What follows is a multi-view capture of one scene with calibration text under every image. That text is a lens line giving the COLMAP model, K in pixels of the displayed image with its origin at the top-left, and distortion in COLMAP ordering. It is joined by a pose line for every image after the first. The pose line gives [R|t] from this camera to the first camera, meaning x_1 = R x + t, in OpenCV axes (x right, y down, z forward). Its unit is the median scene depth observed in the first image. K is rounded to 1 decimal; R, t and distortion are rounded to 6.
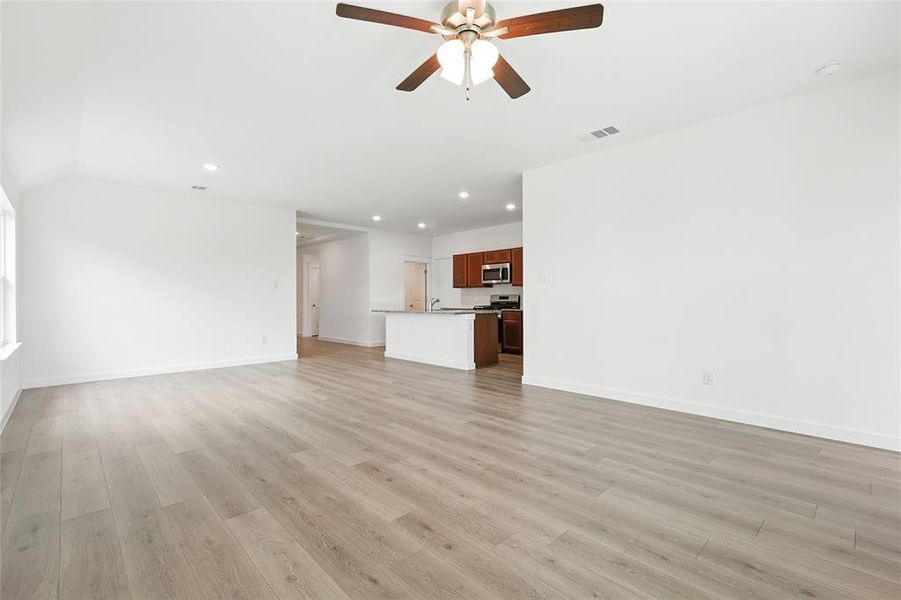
lens RADIAL K [[394.9, 0, 448.3], [0, 394.9, 310.9], [0, 0, 1]] dist [0.002701, -0.000302]
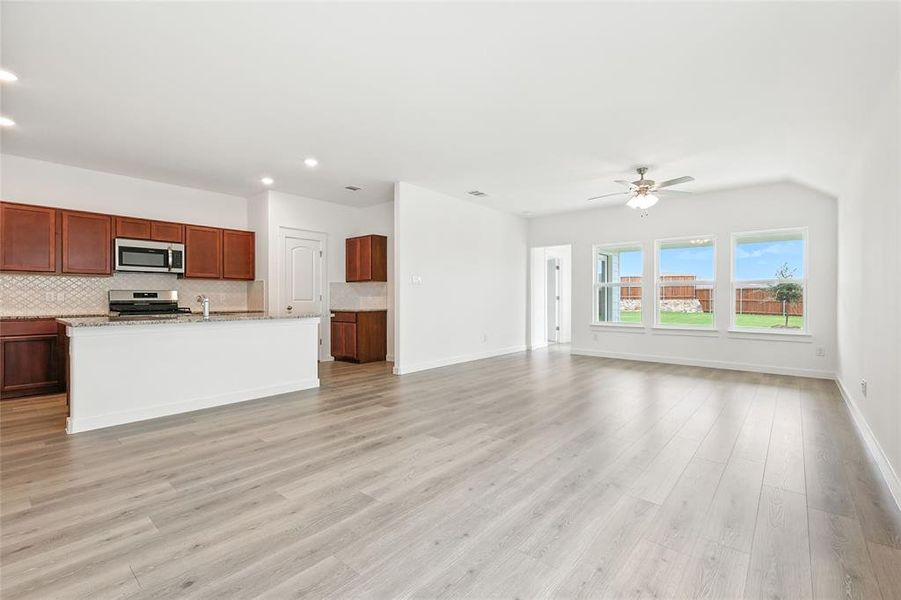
lens RADIAL K [[394.9, 0, 458.6], [0, 394.9, 300.9], [0, 0, 1]] dist [0.002701, -0.000302]
pose [[-0.108591, -0.005789, 0.994070, -0.651753], [0.029664, 0.999519, 0.009061, -0.017472], [-0.993644, 0.030472, -0.108367, 0.682406]]
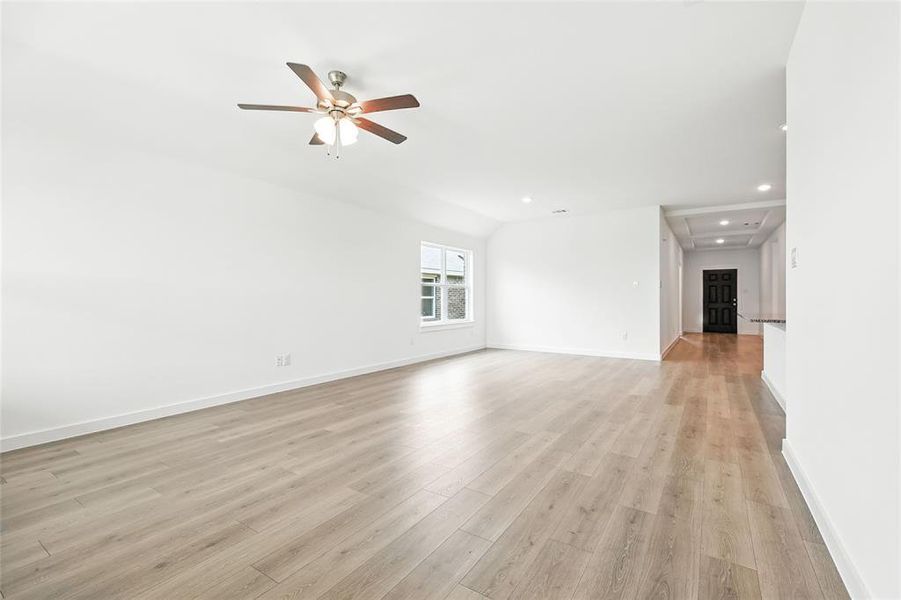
lens RADIAL K [[394.9, 0, 455.0], [0, 394.9, 297.8], [0, 0, 1]] dist [0.002701, -0.000302]
pose [[0.237400, -0.000141, -0.971412, 0.432074], [-0.031442, 0.999475, -0.007829, -0.007521], [0.970903, 0.032402, 0.237271, 0.301488]]
